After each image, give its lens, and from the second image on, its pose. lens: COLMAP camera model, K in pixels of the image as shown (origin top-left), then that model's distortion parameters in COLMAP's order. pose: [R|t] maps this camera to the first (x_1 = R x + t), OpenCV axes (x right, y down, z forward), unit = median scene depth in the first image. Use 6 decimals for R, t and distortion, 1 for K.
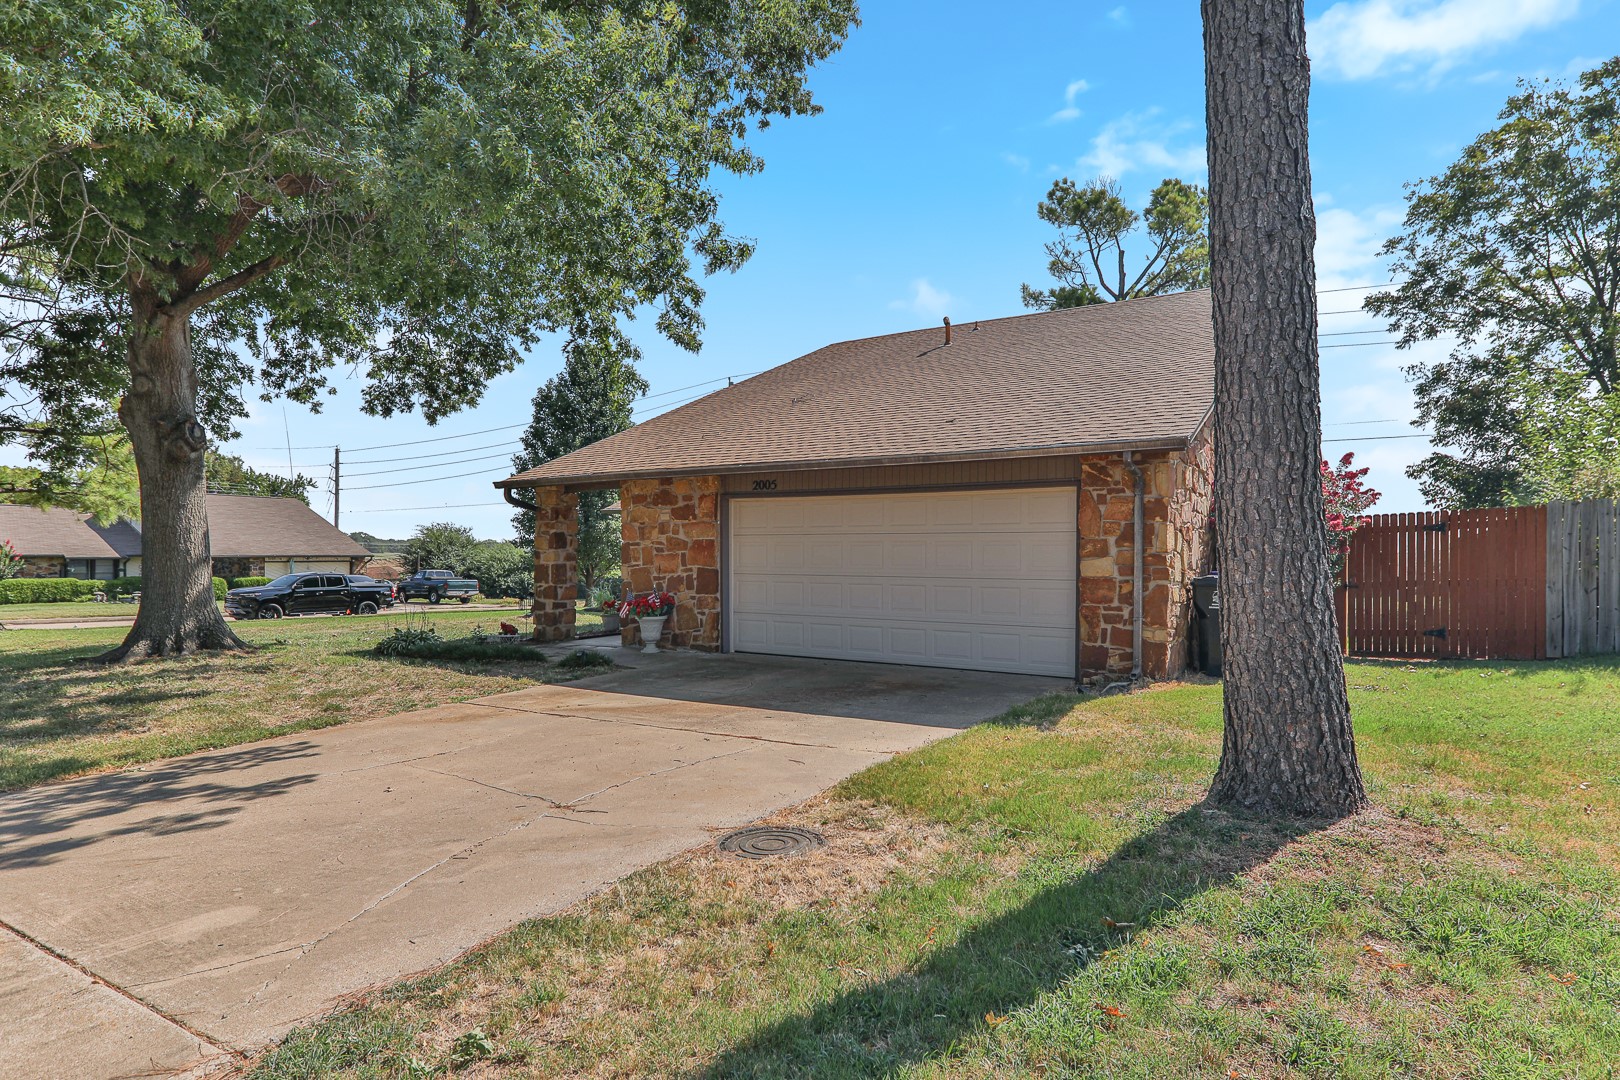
lens RADIAL K [[853.4, 0, 810.0], [0, 853.4, 540.0], [0, 0, 1]] dist [-0.001226, -0.000061]
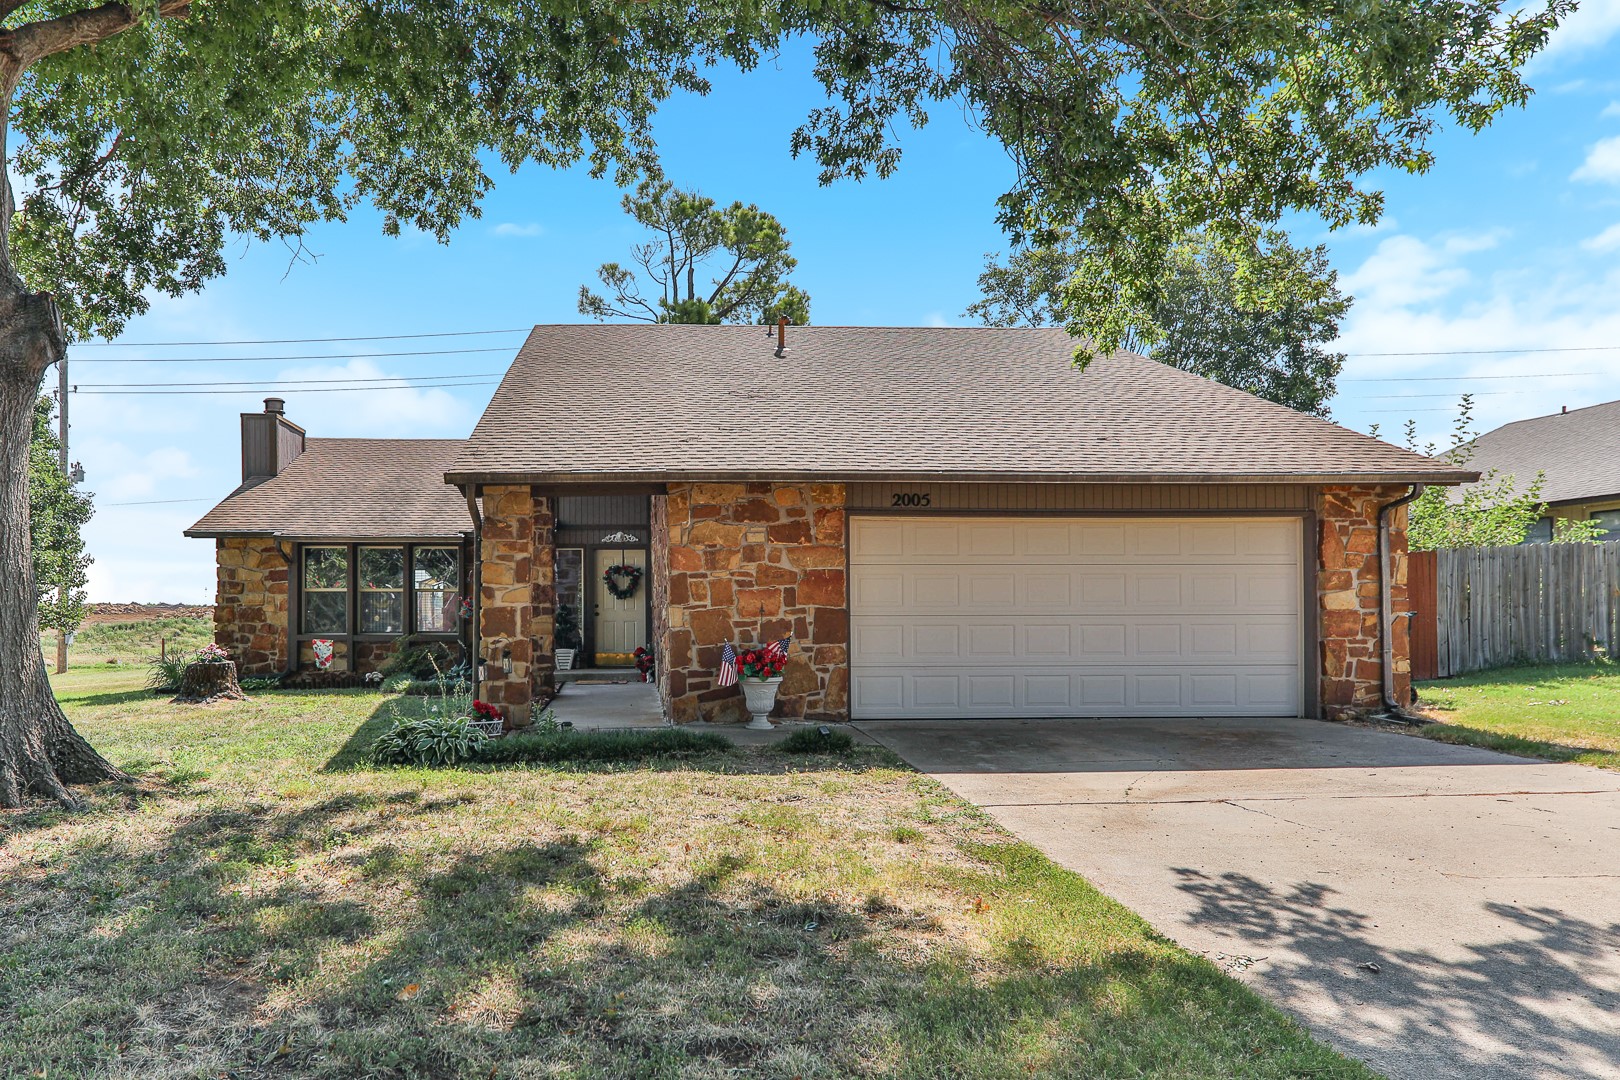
lens RADIAL K [[1016.6, 0, 669.3], [0, 1016.6, 585.2], [0, 0, 1]] dist [-0.001309, -0.000111]
pose [[0.836105, 0.007975, 0.548512, -0.724038], [-0.003208, 0.999948, -0.009648, 0.021957], [-0.548560, 0.006307, 0.836087, 0.342325]]
